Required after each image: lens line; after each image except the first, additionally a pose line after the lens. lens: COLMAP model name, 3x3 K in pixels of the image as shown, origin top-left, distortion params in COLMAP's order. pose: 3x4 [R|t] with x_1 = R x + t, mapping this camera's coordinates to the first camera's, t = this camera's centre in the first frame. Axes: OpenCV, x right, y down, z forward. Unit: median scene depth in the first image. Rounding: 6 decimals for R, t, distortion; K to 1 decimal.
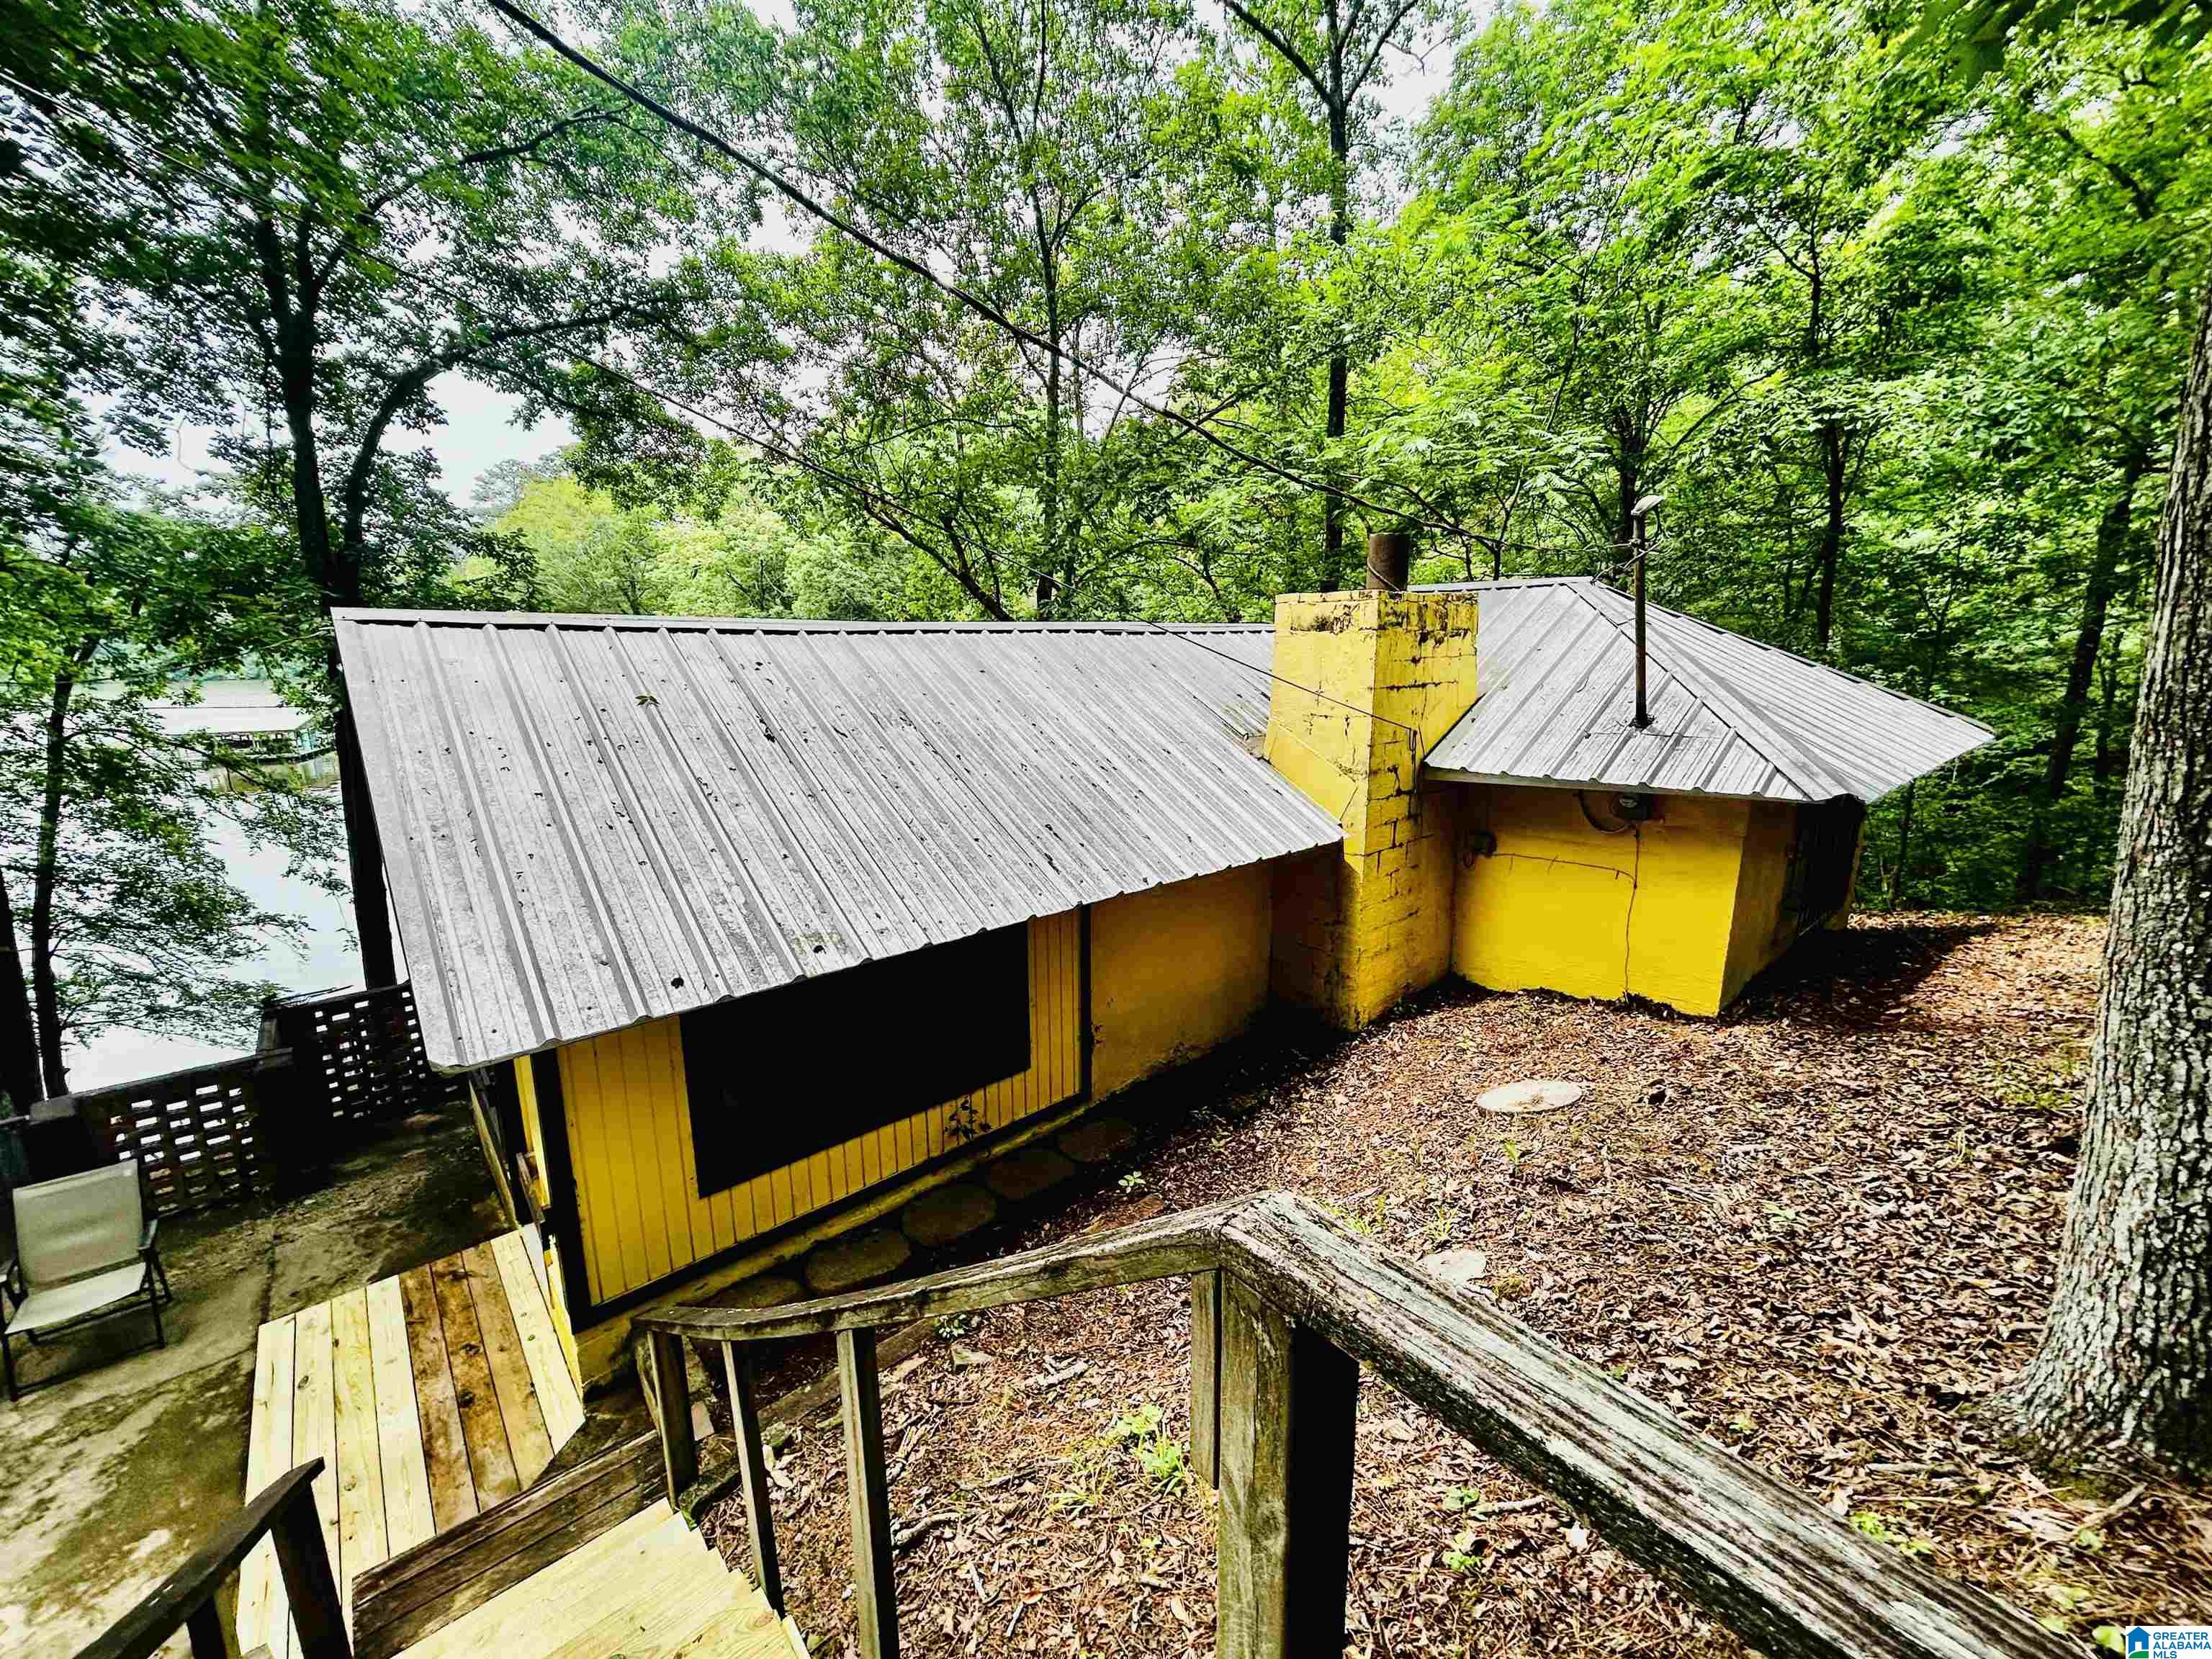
lens RADIAL K [[886.2, 0, 1114.5], [0, 886.2, 826.0], [0, 0, 1]] dist [0.003114, 0.000461]
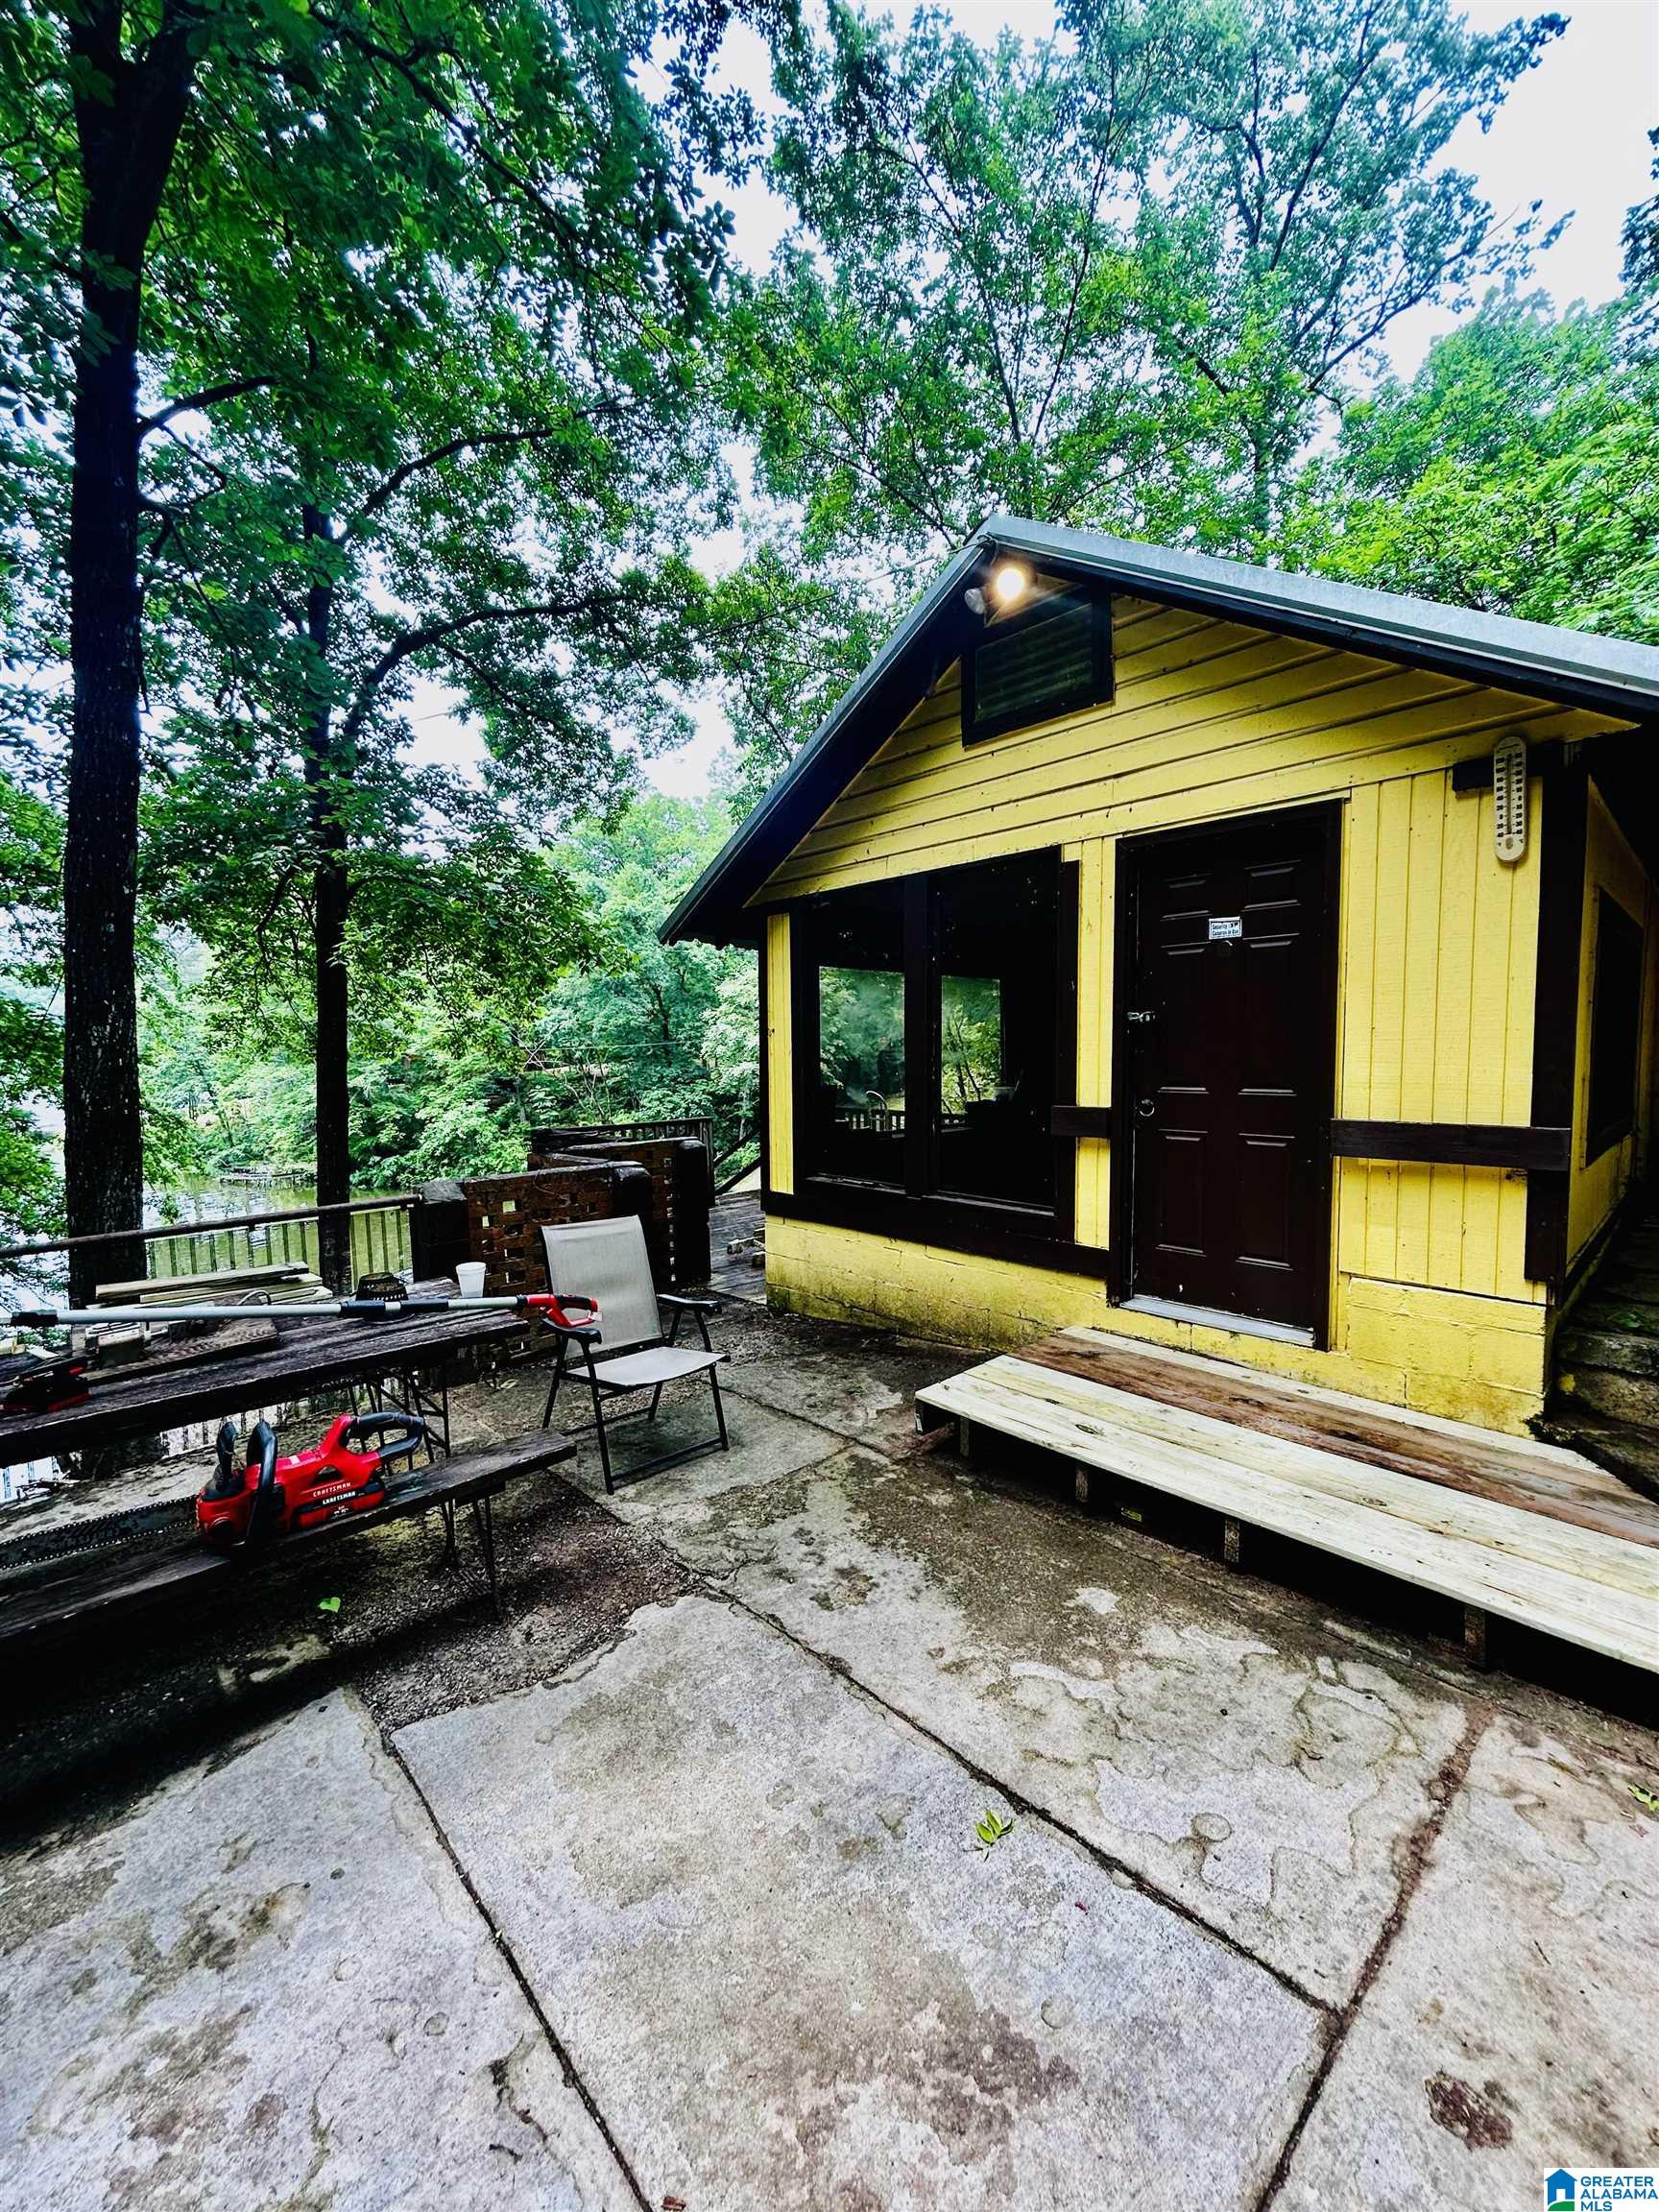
lens RADIAL K [[886.2, 0, 823.1], [0, 886.2, 1096.6], [0, 0, 1]] dist [0.003114, 0.000461]
pose [[0.998849, -0.006789, 0.047488, -0.347233], [0.014105, 0.987742, -0.155459, 0.140490], [-0.045851, 0.155950, 0.986700, 0.077554]]
